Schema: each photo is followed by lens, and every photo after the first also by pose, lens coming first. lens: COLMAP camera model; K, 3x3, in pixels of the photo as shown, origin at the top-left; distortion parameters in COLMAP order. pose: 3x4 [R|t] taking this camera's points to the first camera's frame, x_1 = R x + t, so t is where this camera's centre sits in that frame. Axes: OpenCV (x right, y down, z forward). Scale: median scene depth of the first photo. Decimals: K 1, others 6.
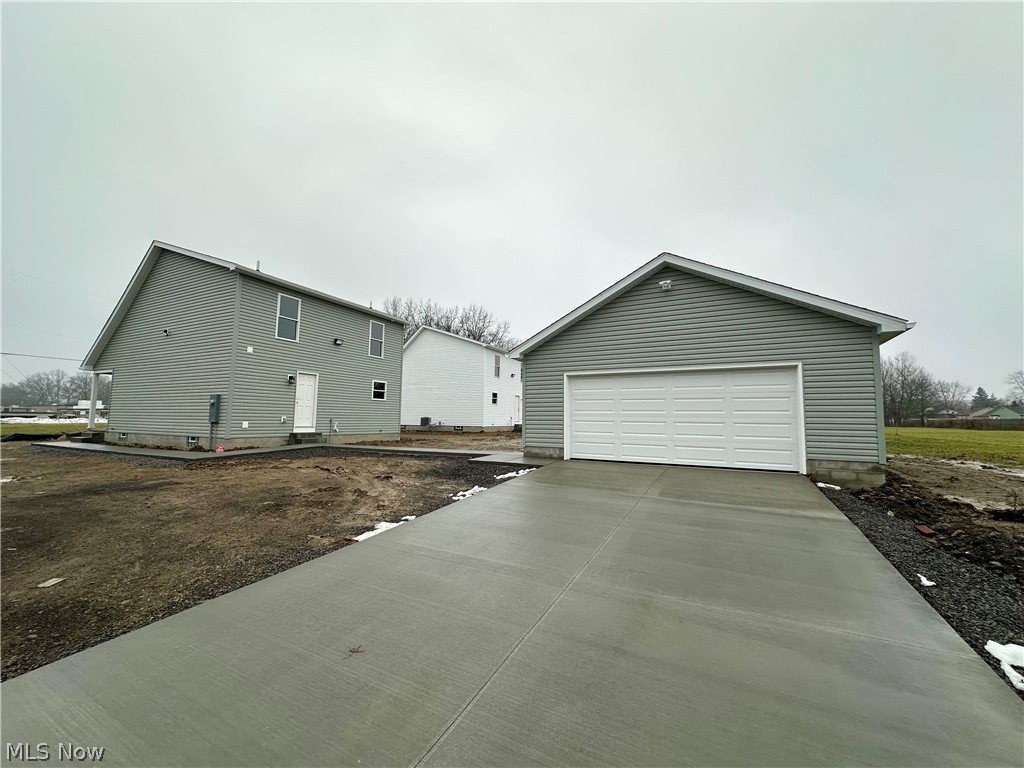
lens RADIAL K [[409.2, 0, 512.0], [0, 409.2, 384.0], [0, 0, 1]] dist [-0.000217, -0.000059]
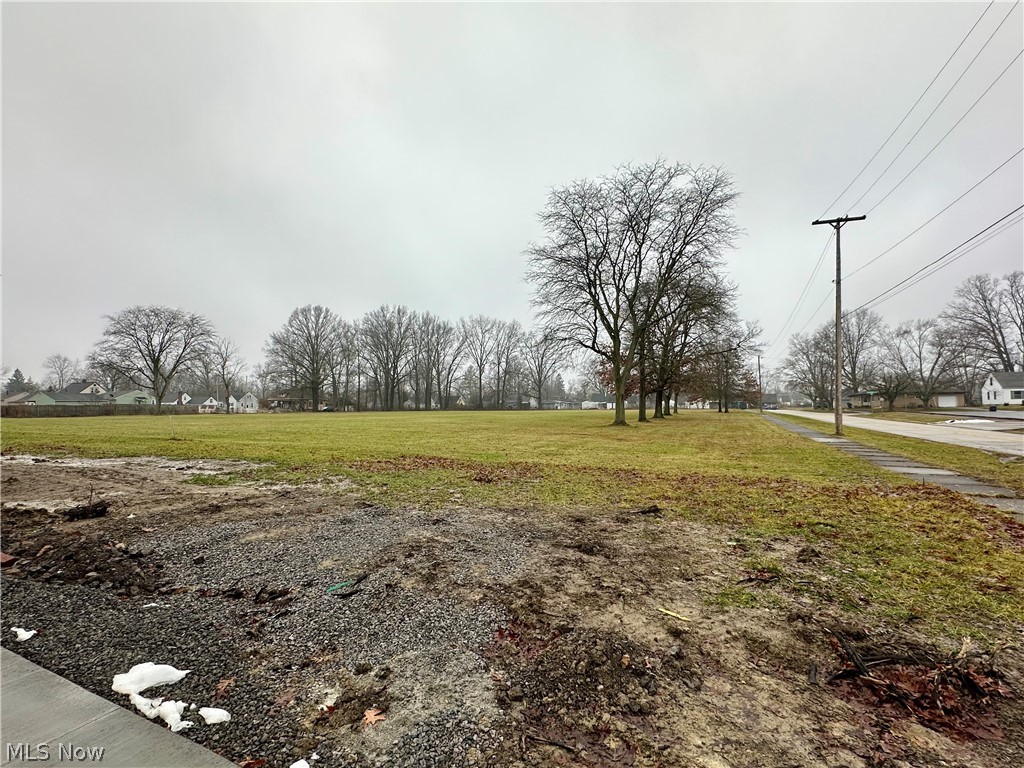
lens RADIAL K [[505.9, 0, 512.0], [0, 505.9, 384.0], [0, 0, 1]] dist [-0.002245, -0.000579]
pose [[-0.060789, 0.038456, 0.997410, 0.041817], [-0.081864, 0.995699, -0.043379, 0.010965], [-0.994788, -0.084289, -0.057379, 0.151274]]
